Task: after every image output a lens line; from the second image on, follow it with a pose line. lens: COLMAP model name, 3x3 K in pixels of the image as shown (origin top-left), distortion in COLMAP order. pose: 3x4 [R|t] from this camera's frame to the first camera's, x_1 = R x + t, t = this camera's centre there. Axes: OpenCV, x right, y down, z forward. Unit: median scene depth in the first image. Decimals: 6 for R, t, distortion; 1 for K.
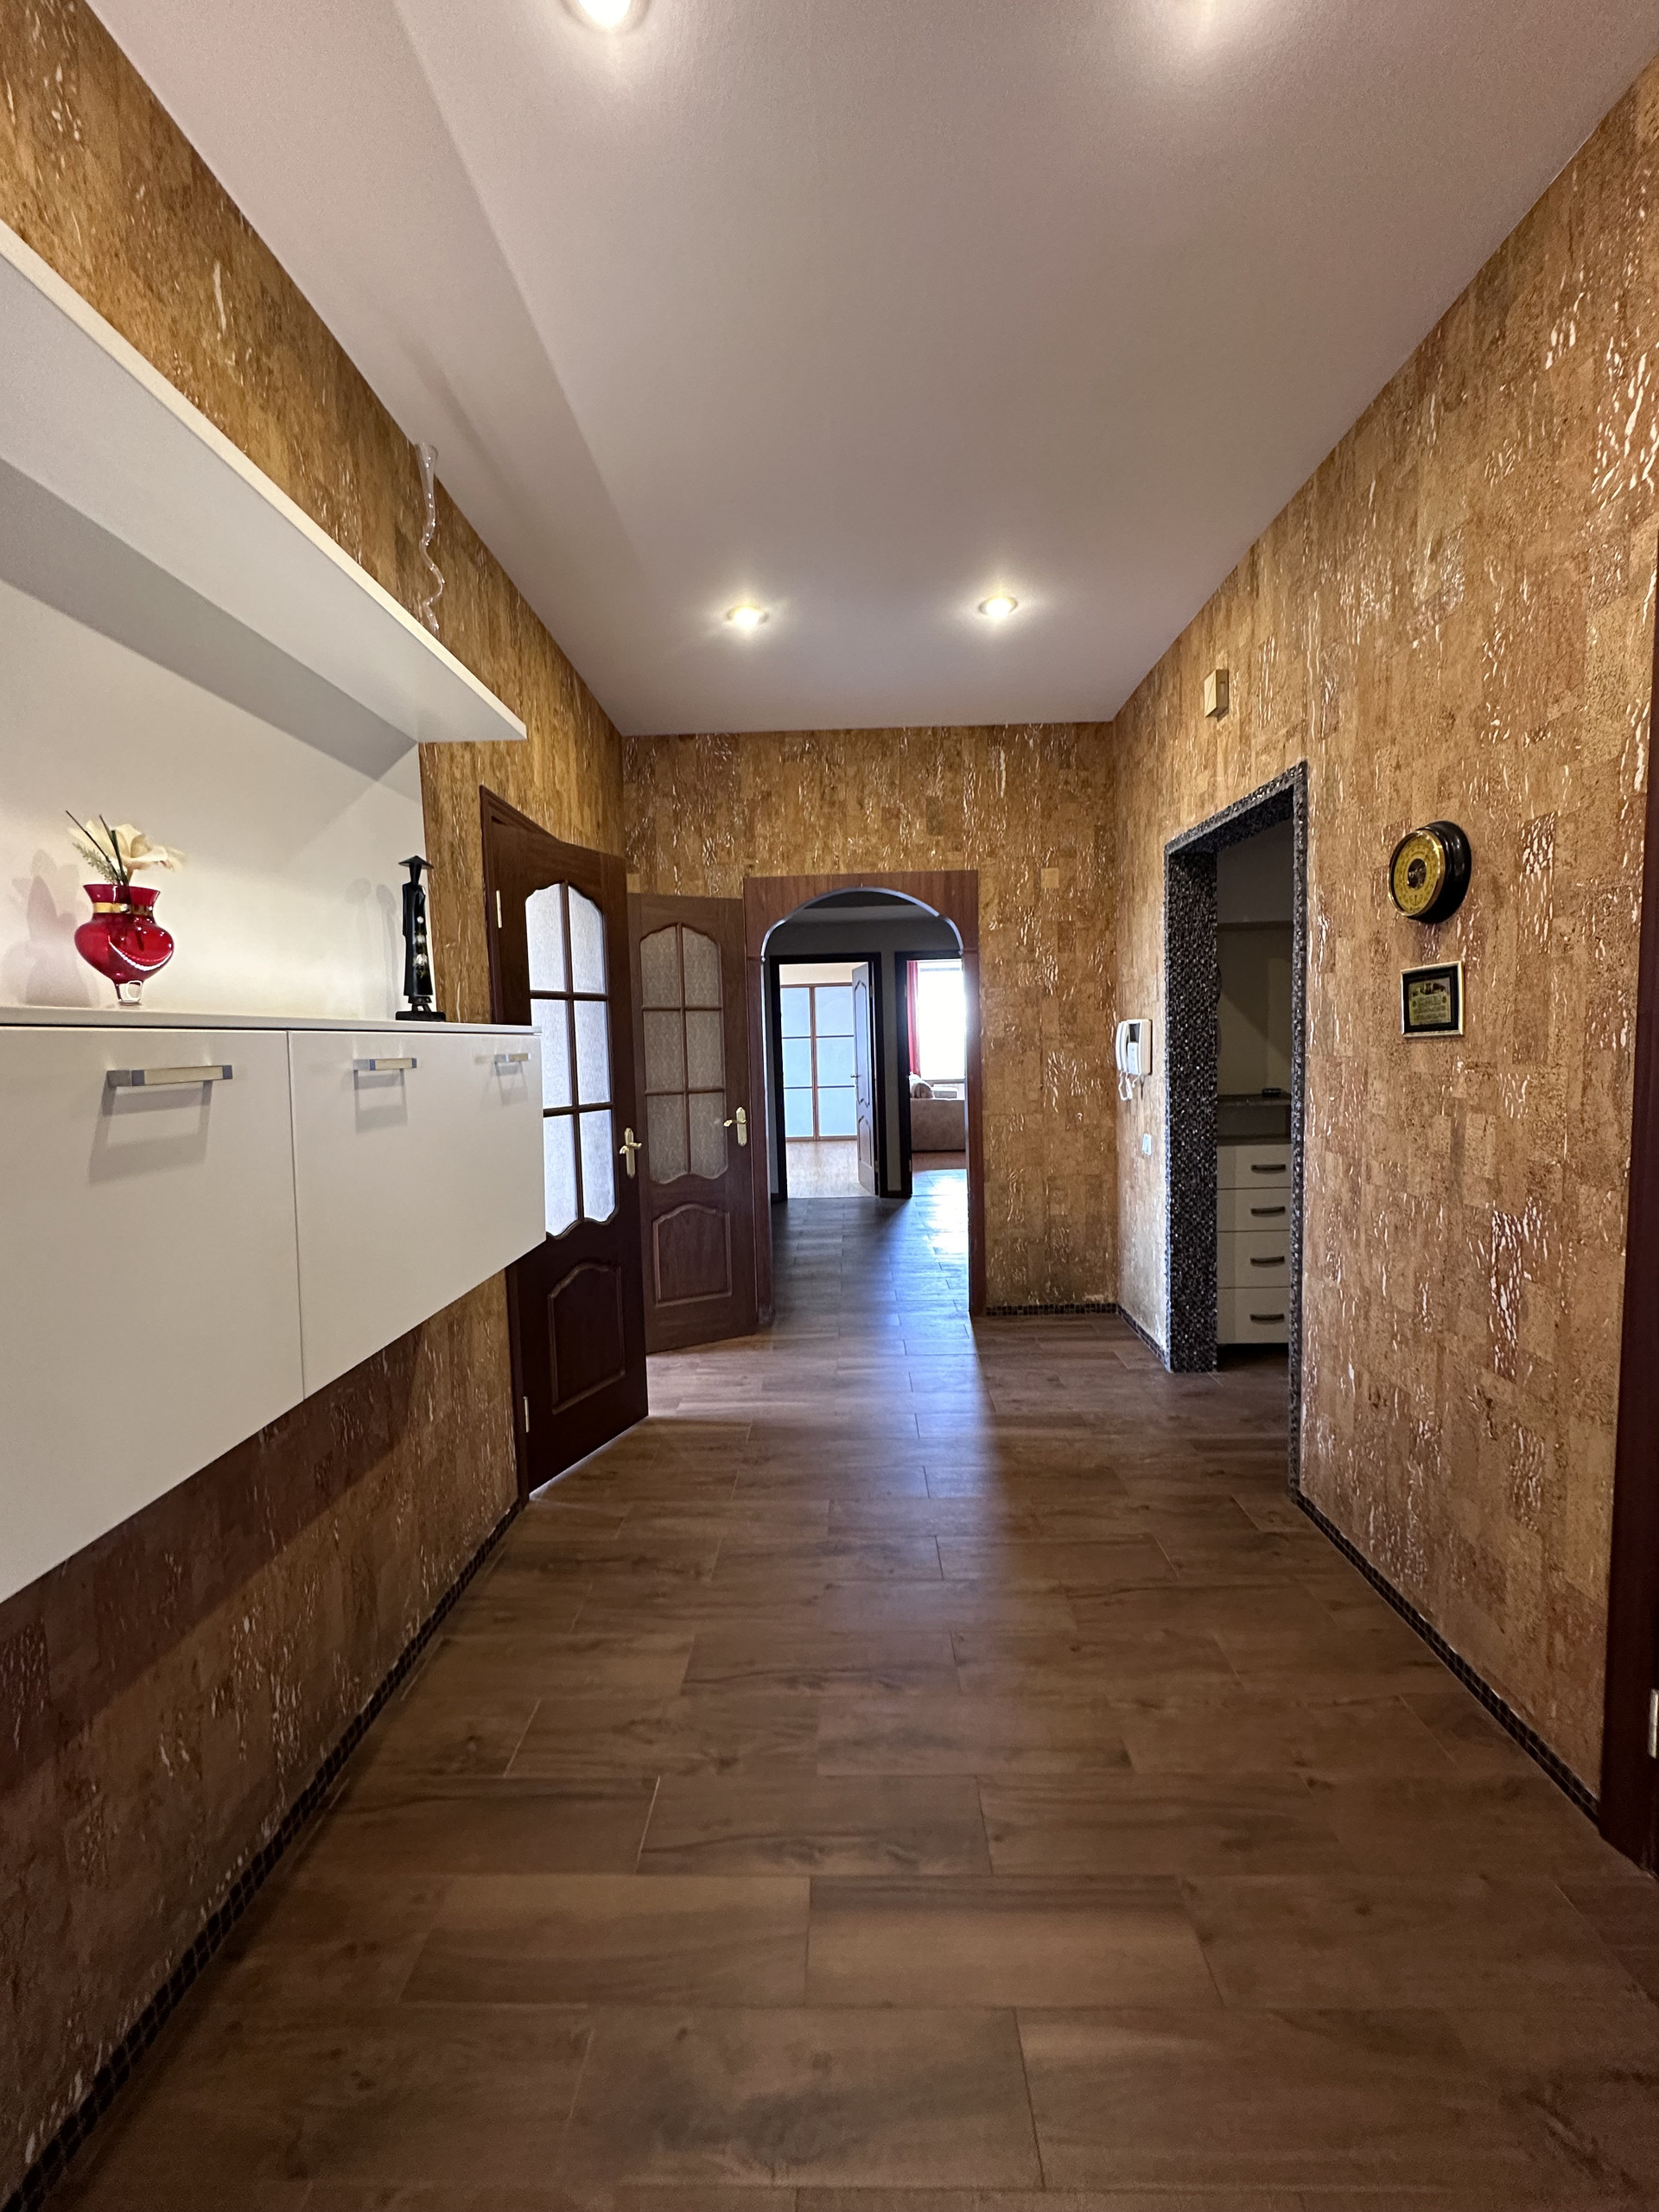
lens RADIAL K [[884.8, 0, 829.5], [0, 884.8, 1106.0], [0, 0, 1]] dist [-0.001258, -0.000018]
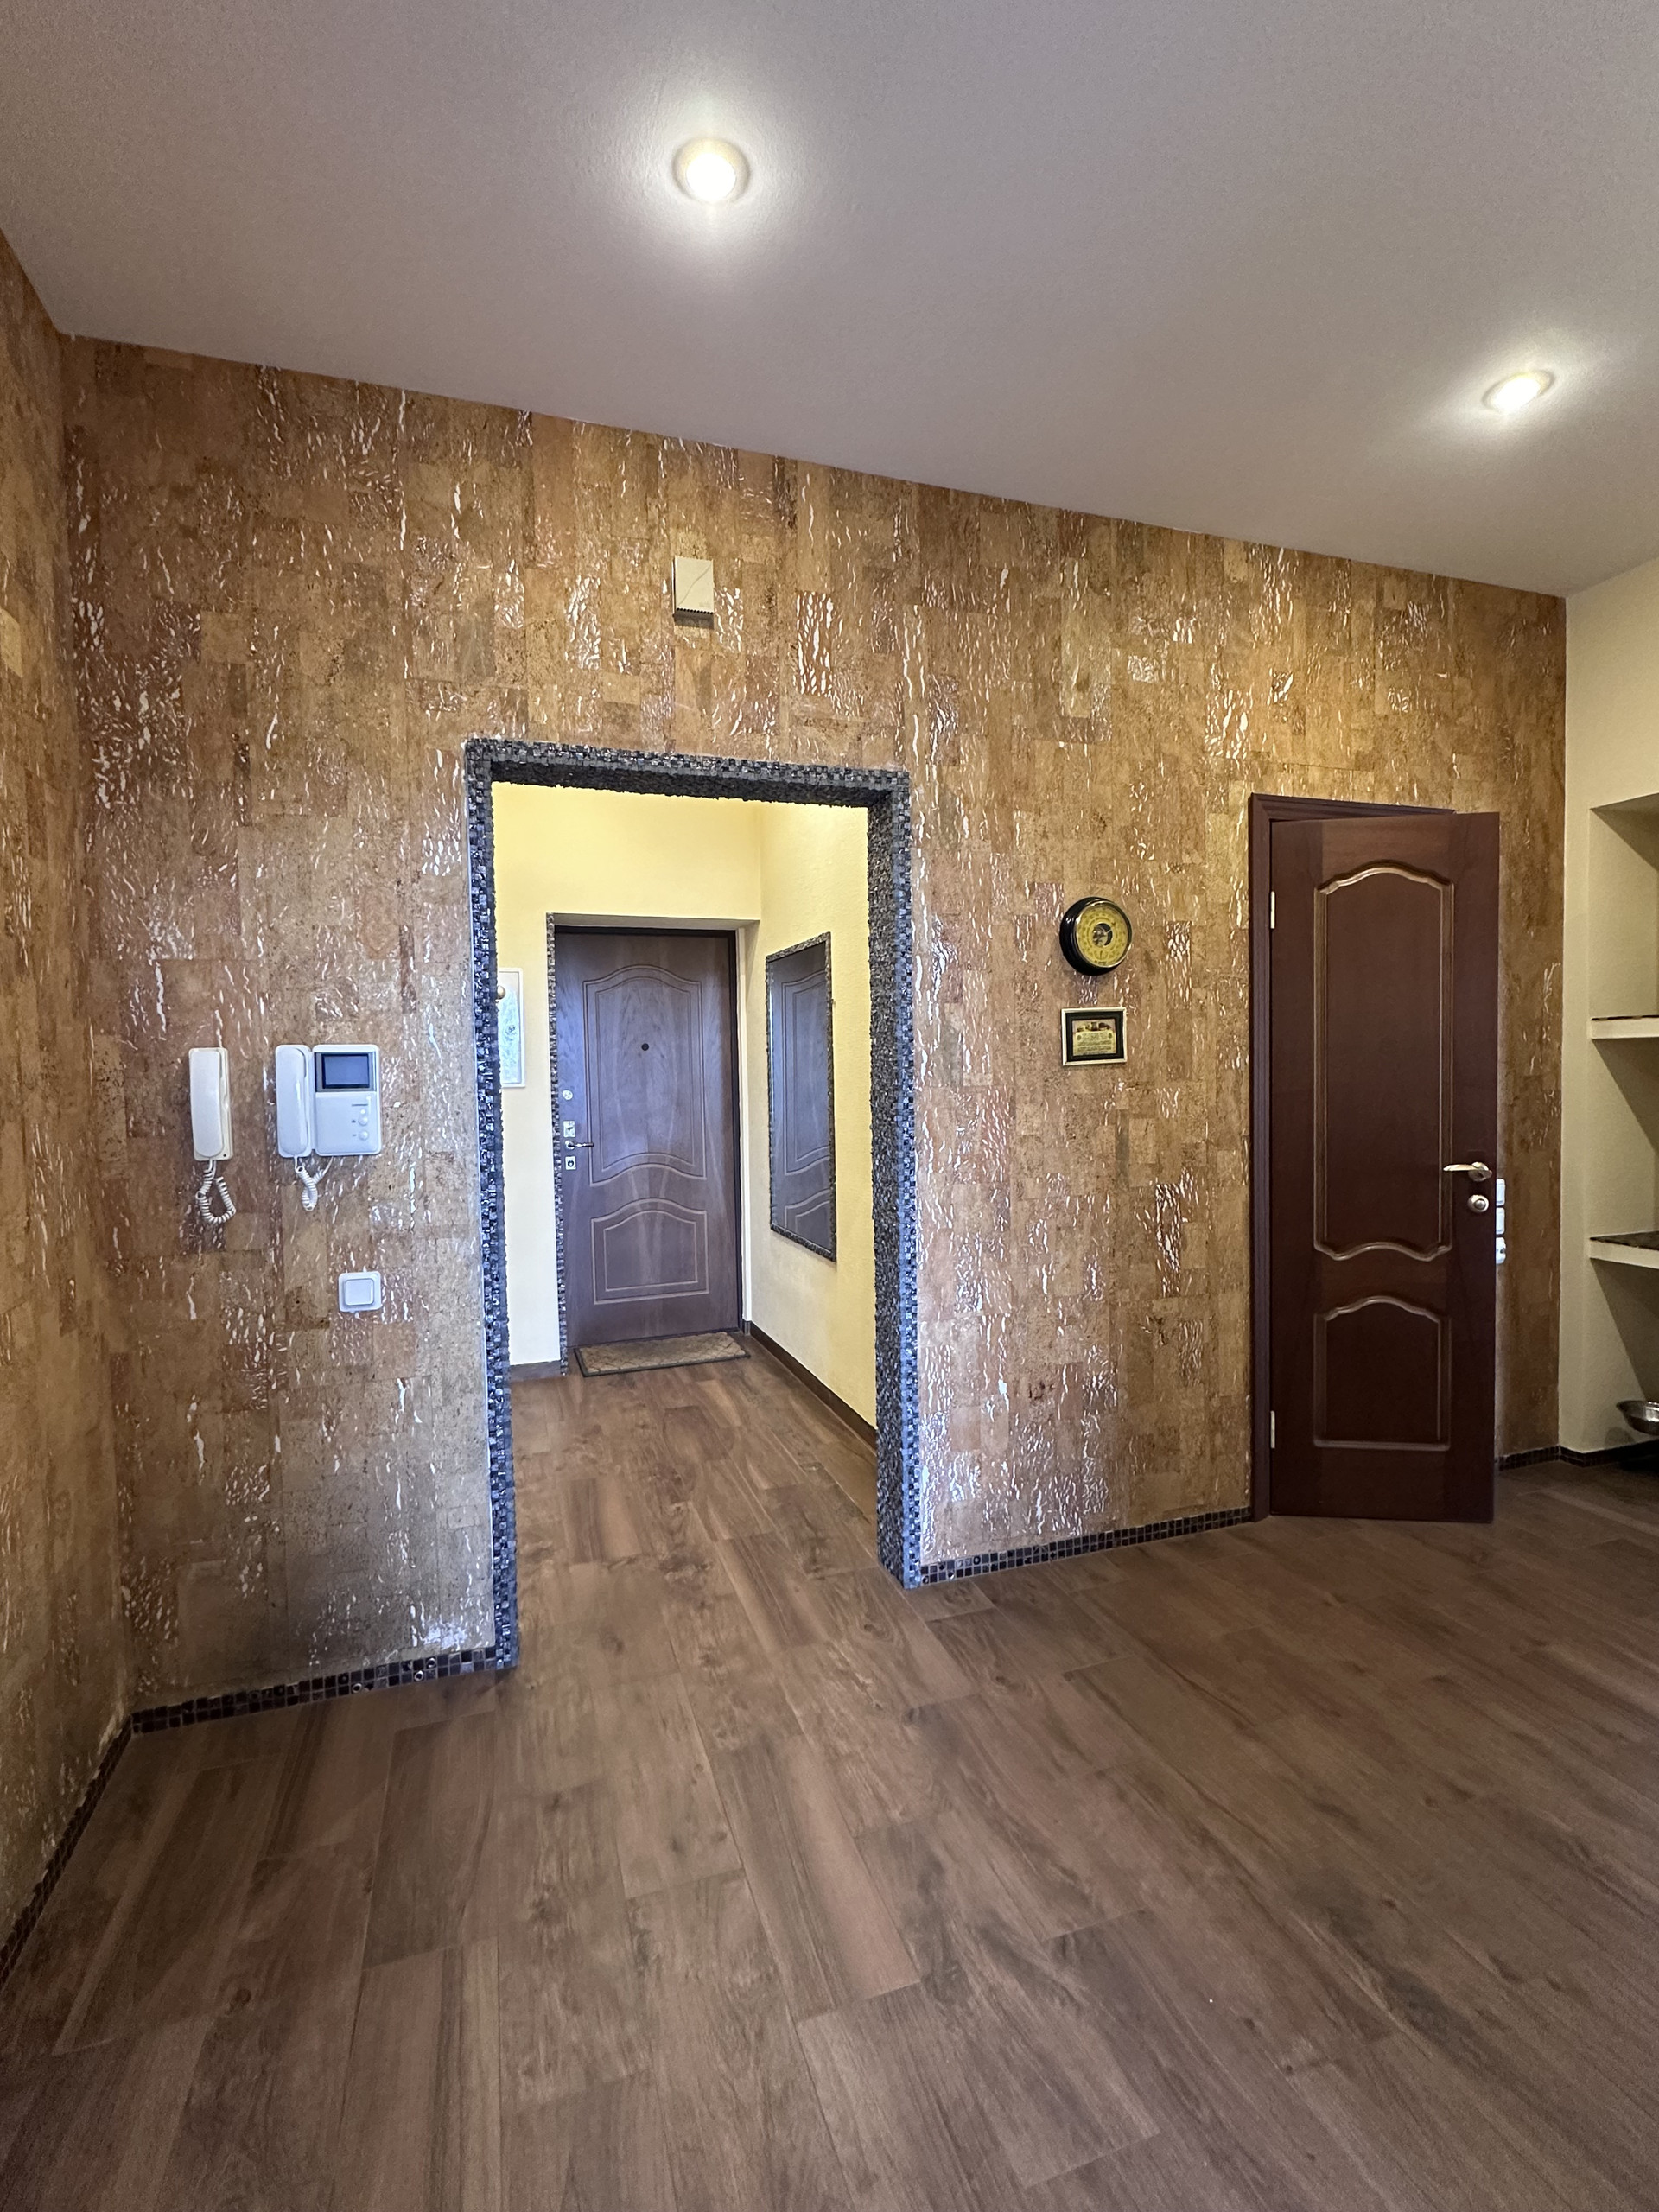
lens RADIAL K [[1007.5, 0, 829.5], [0, 1007.5, 1106.0], [0, 0, 1]] dist [-0.005325, -0.000100]
pose [[-0.342206, 0.000192, 0.939625, -0.584321], [0.101790, 0.994122, 0.036869, -0.119791], [-0.934095, 0.108261, -0.340214, 1.997857]]
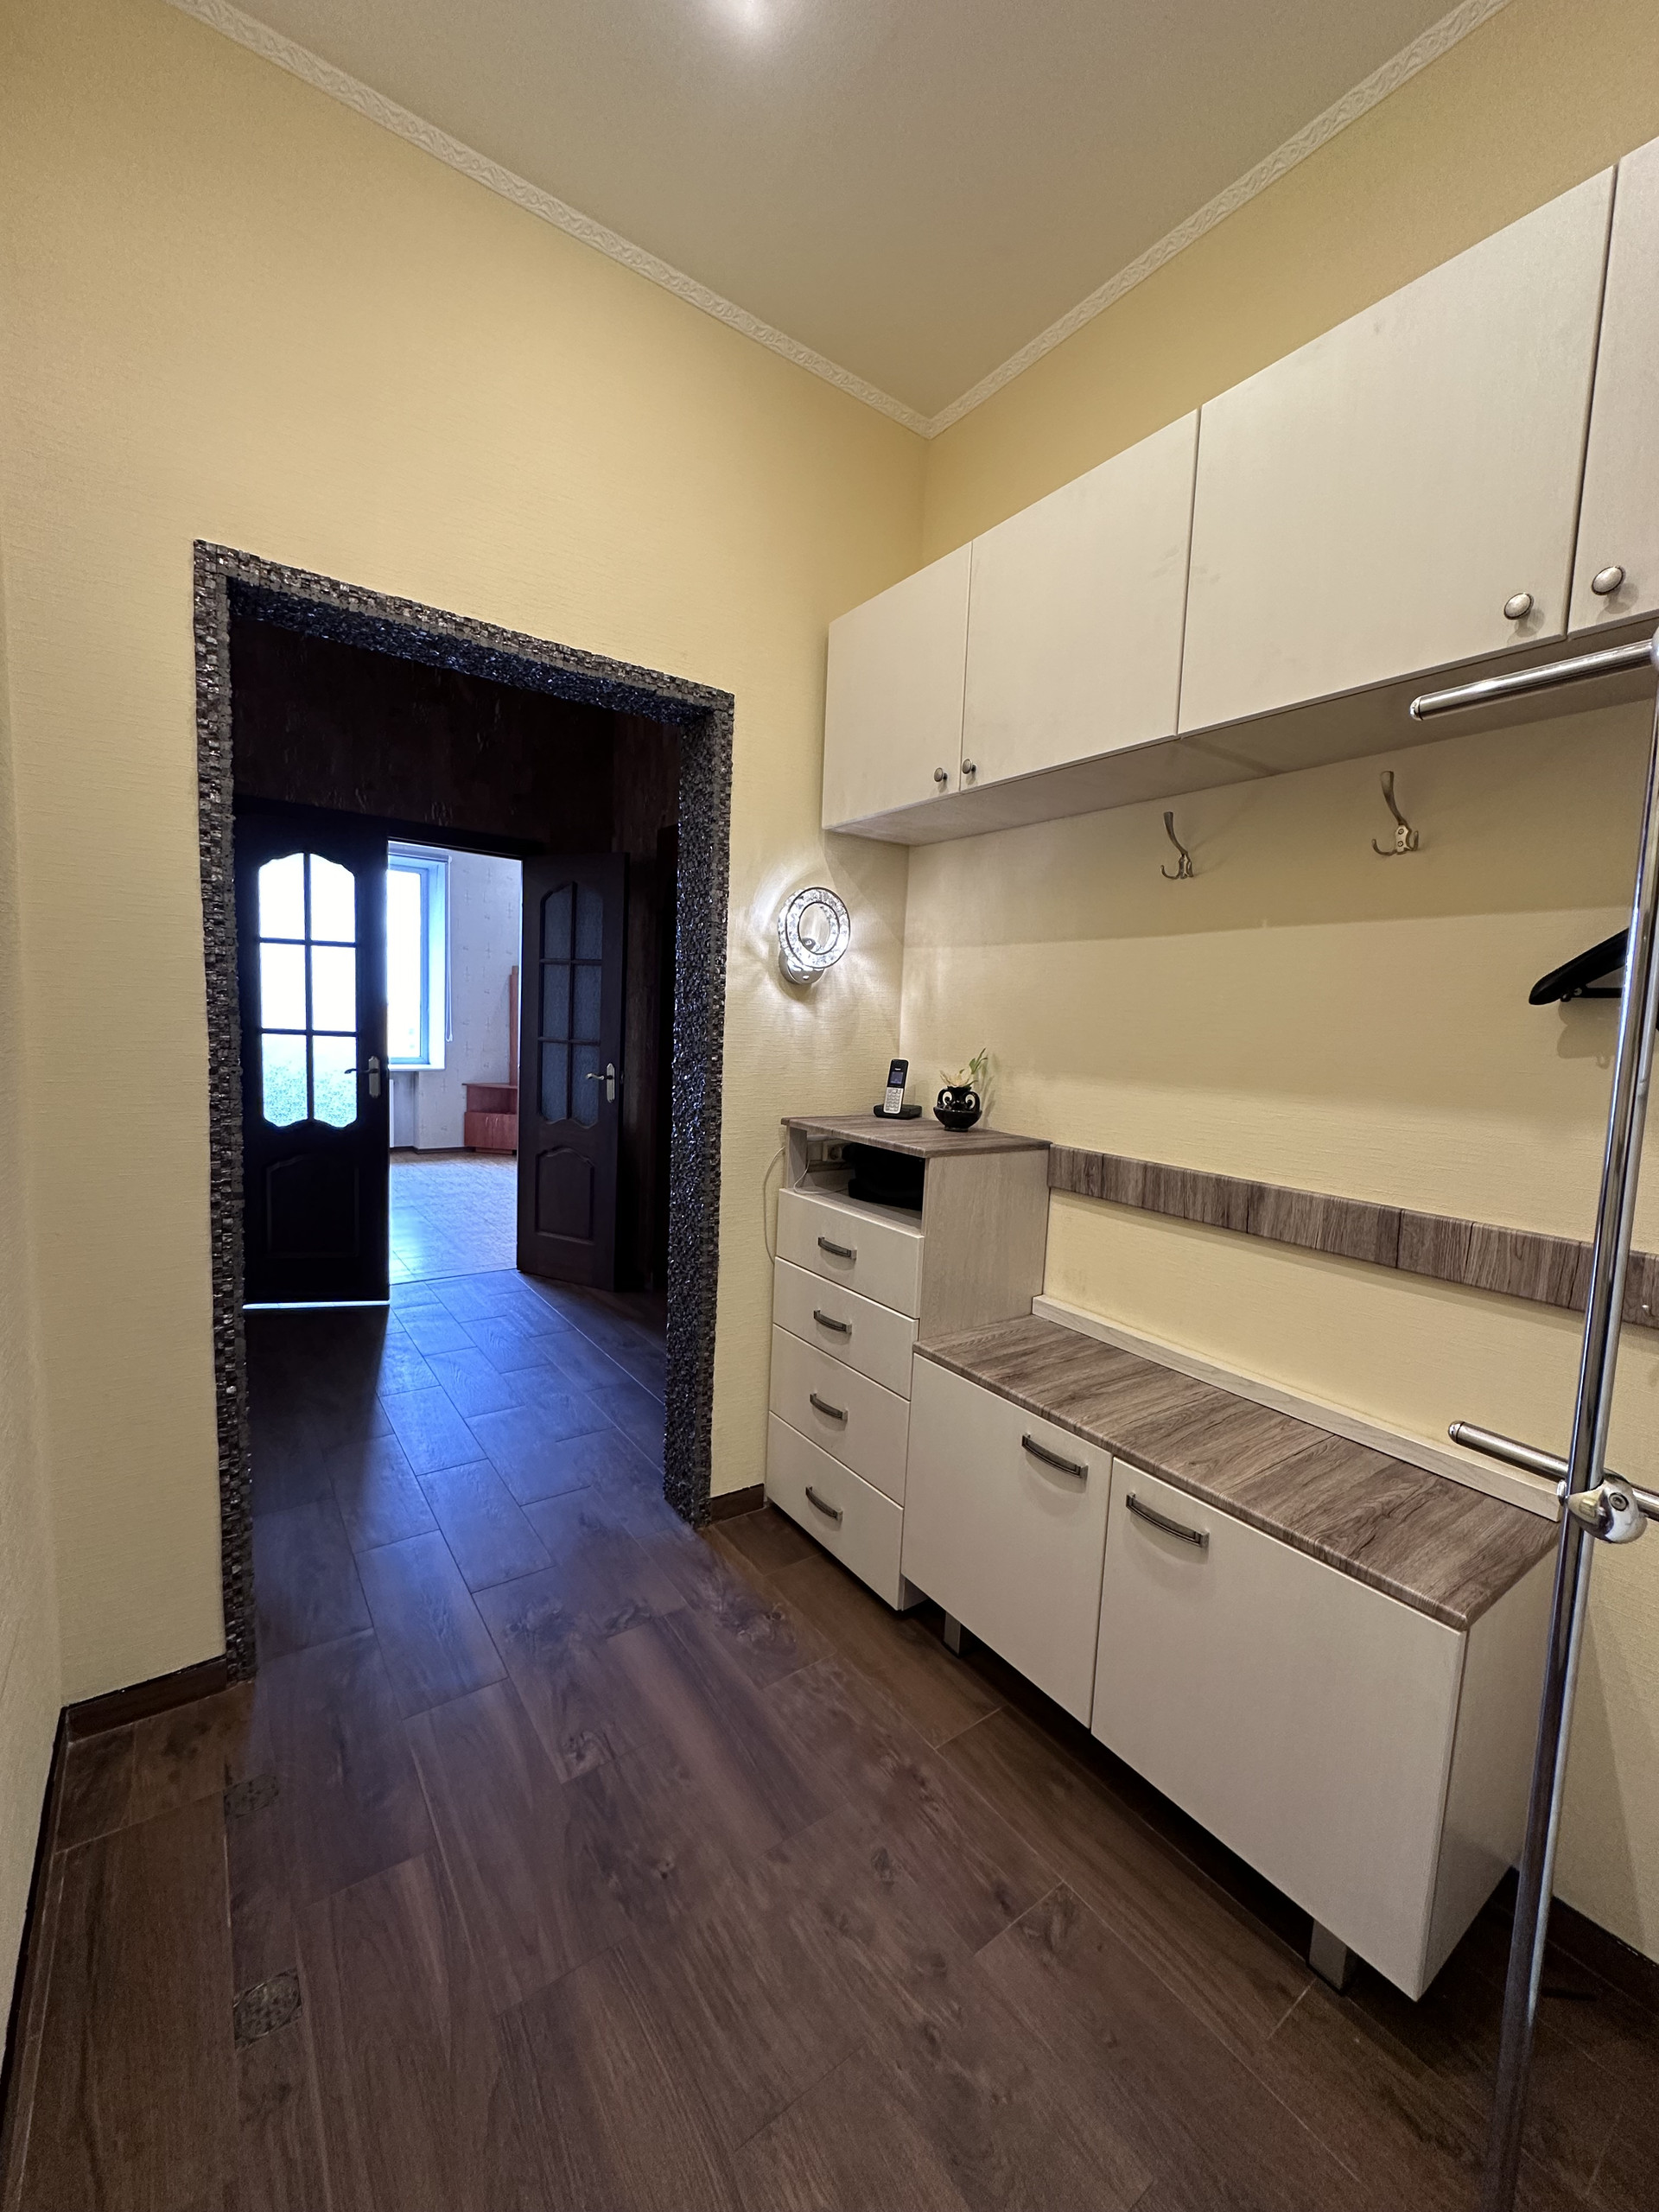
lens RADIAL K [[884.8, 0, 829.5], [0, 884.8, 1106.0], [0, 0, 1]] dist [-0.001258, -0.000018]
pose [[0.605457, 0.137195, -0.783964, 1.933286], [-0.124365, 0.989239, 0.077071, -0.135464], [0.786101, 0.050834, 0.616004, 1.333414]]
